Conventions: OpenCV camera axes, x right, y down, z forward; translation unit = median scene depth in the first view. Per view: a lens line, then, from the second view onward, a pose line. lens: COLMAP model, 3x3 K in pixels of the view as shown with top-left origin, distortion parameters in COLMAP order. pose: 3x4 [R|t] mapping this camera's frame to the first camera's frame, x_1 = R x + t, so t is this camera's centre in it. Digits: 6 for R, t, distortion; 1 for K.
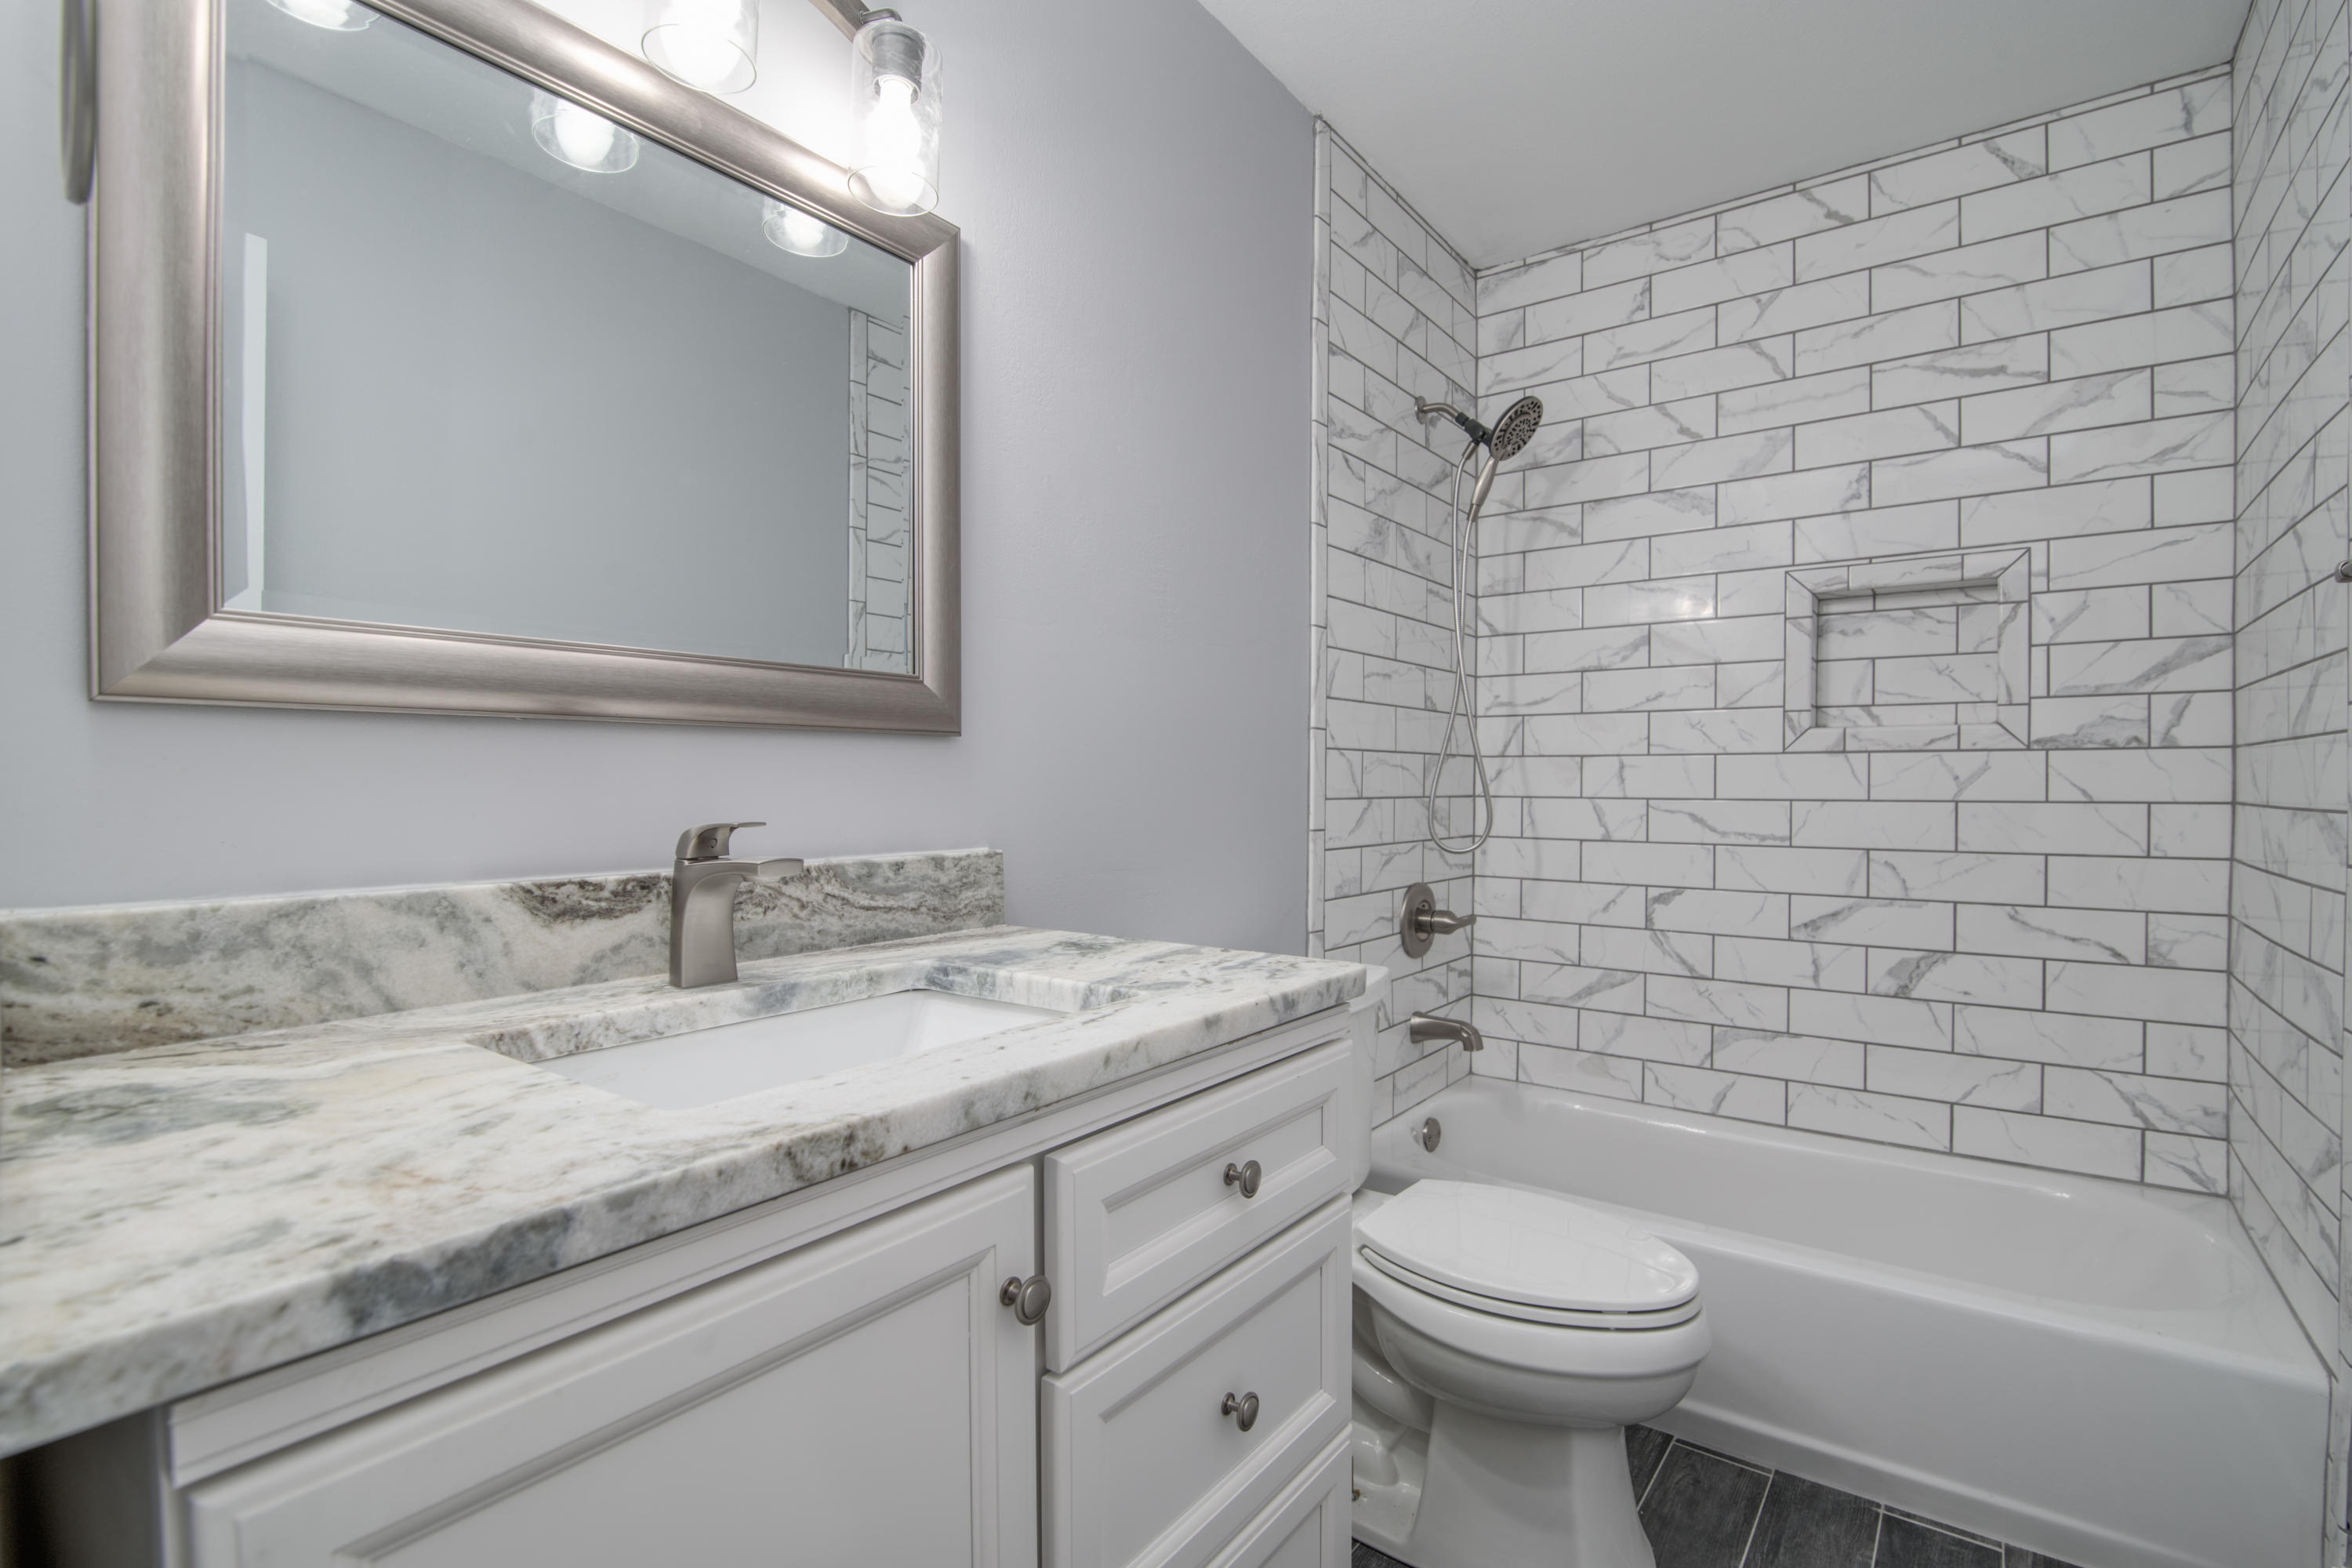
lens RADIAL K [[1086.8, 0, 1176.3], [0, 1086.8, 793.7], [0, 0, 1]] dist [-0.019831, 0.001098]
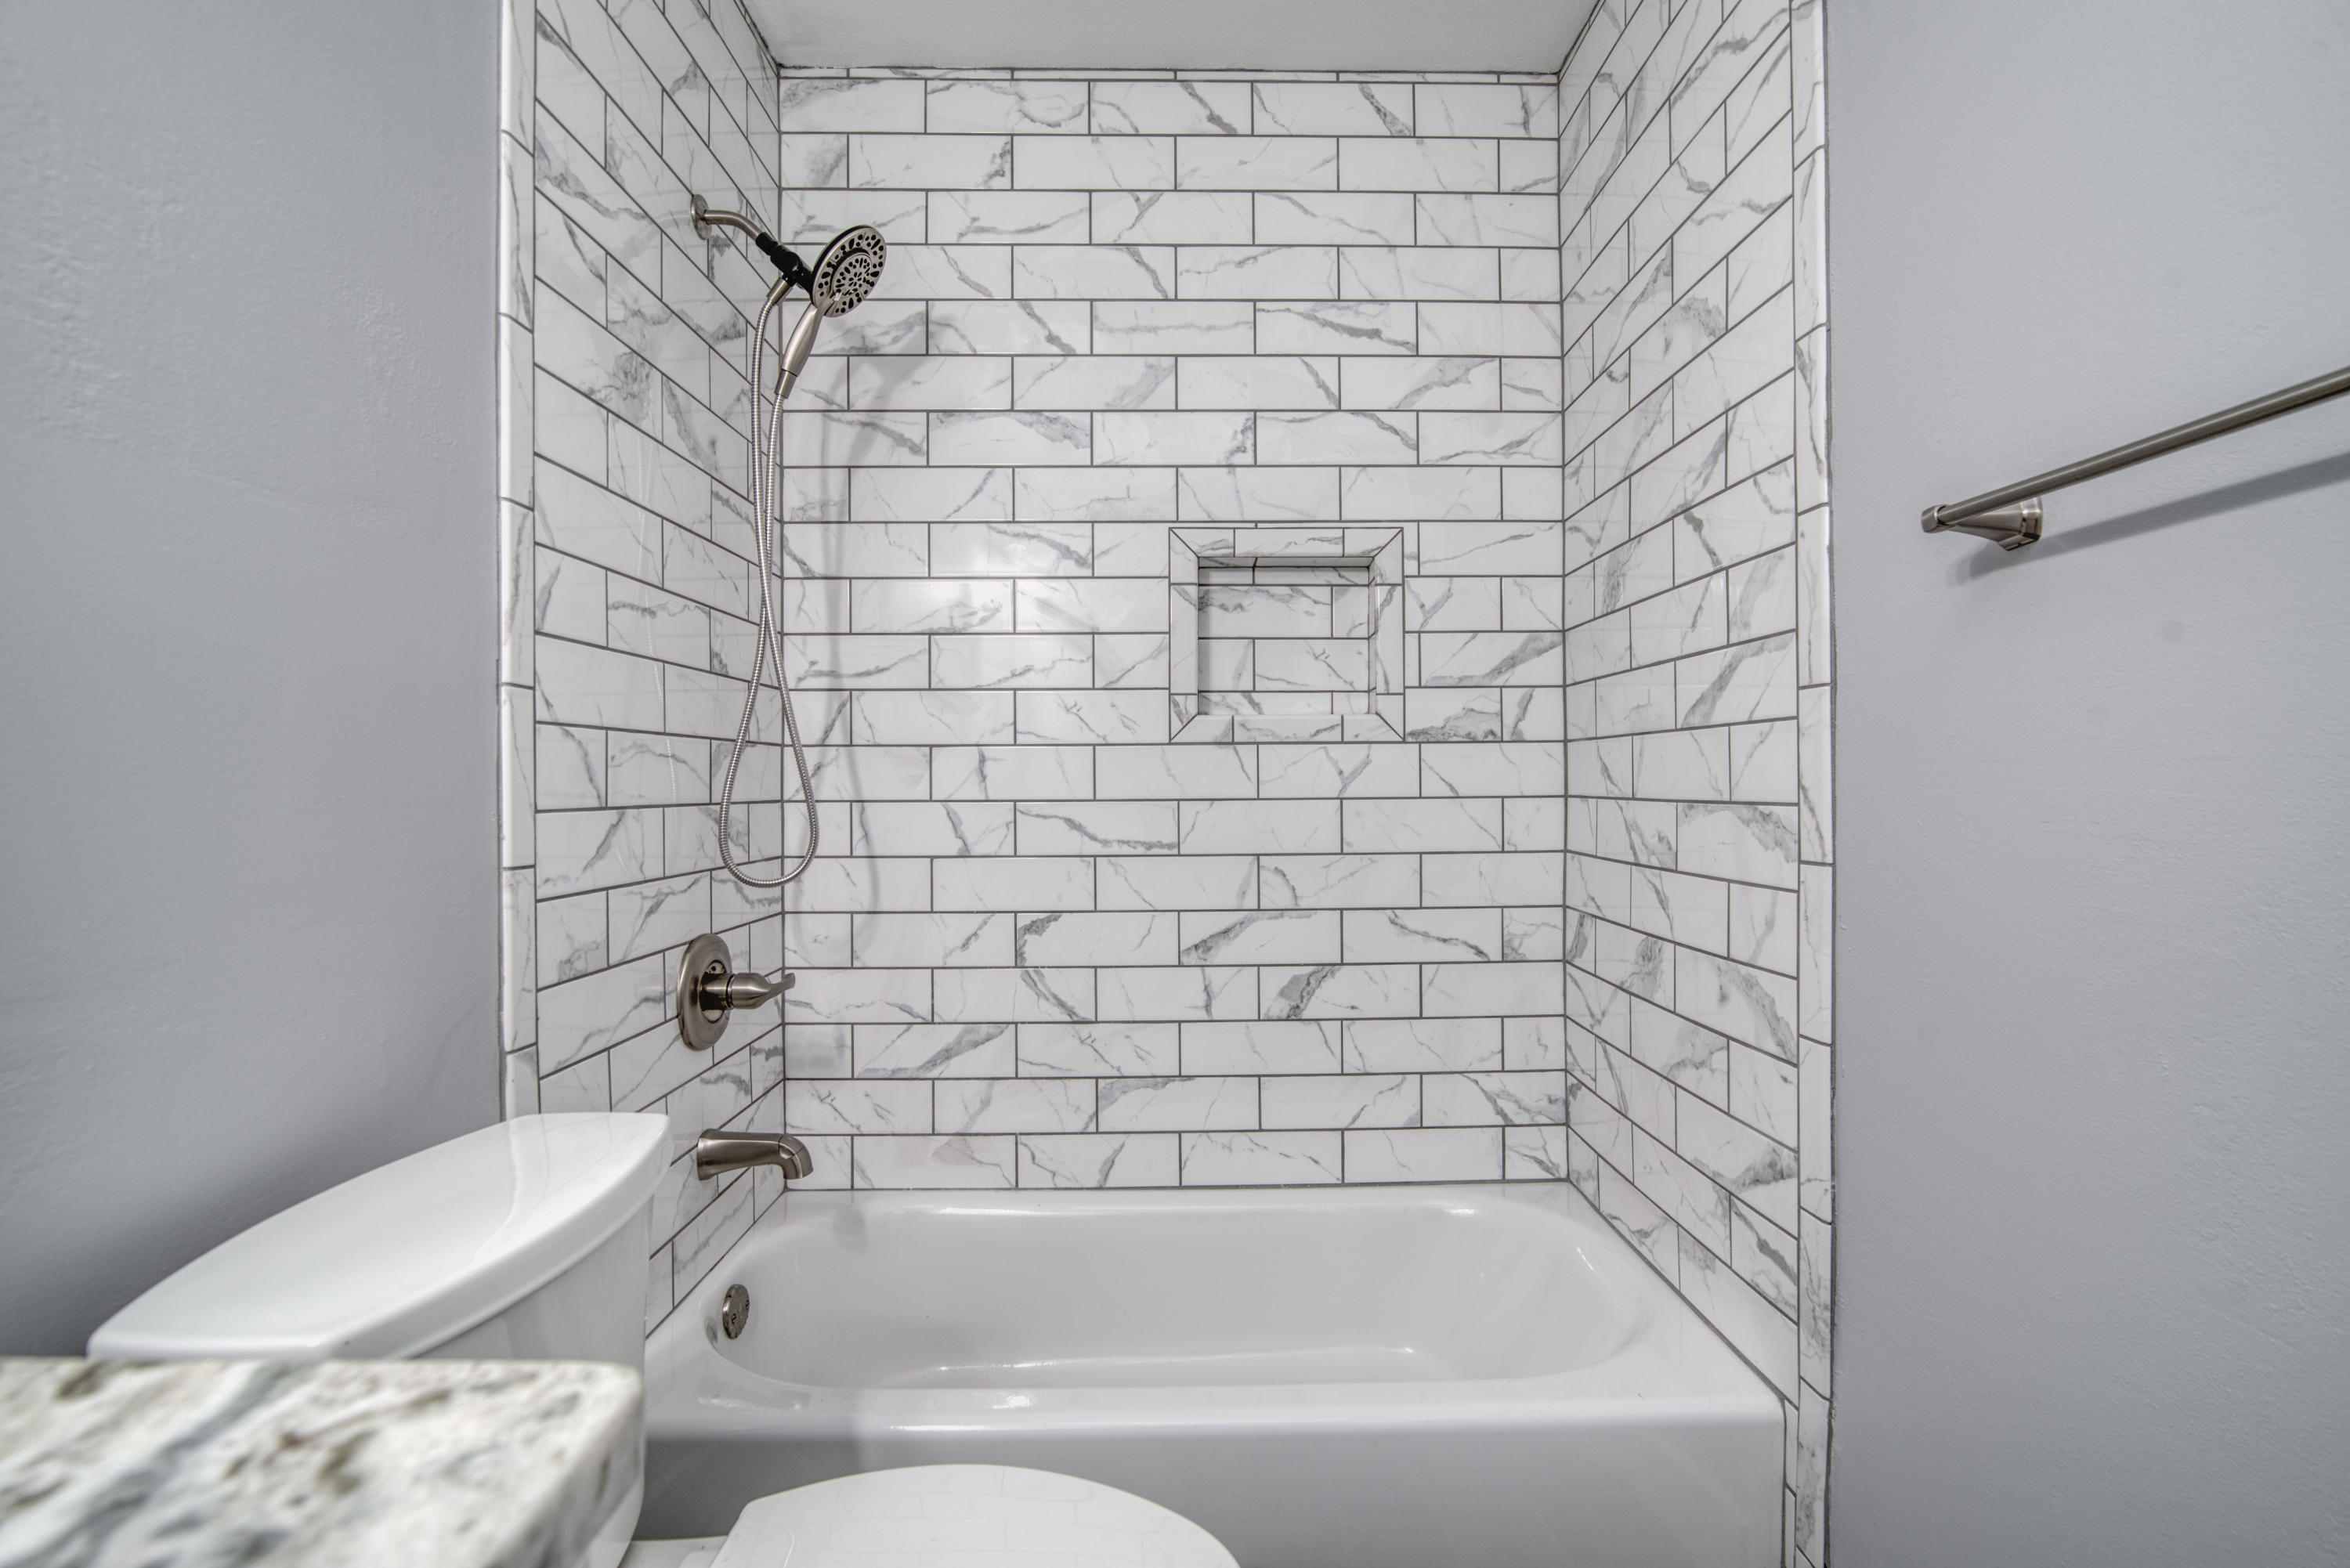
lens RADIAL K [[1085.8, 0, 1207.2], [0, 1085.8, 797.1], [0, 0, 1]] dist [-0.019831, 0.001098]
pose [[0.778314, -0.014839, 0.627700, 0.055857], [0.013850, 0.999883, 0.006465, -0.001453], [-0.627722, 0.003662, 0.778429, 0.333248]]
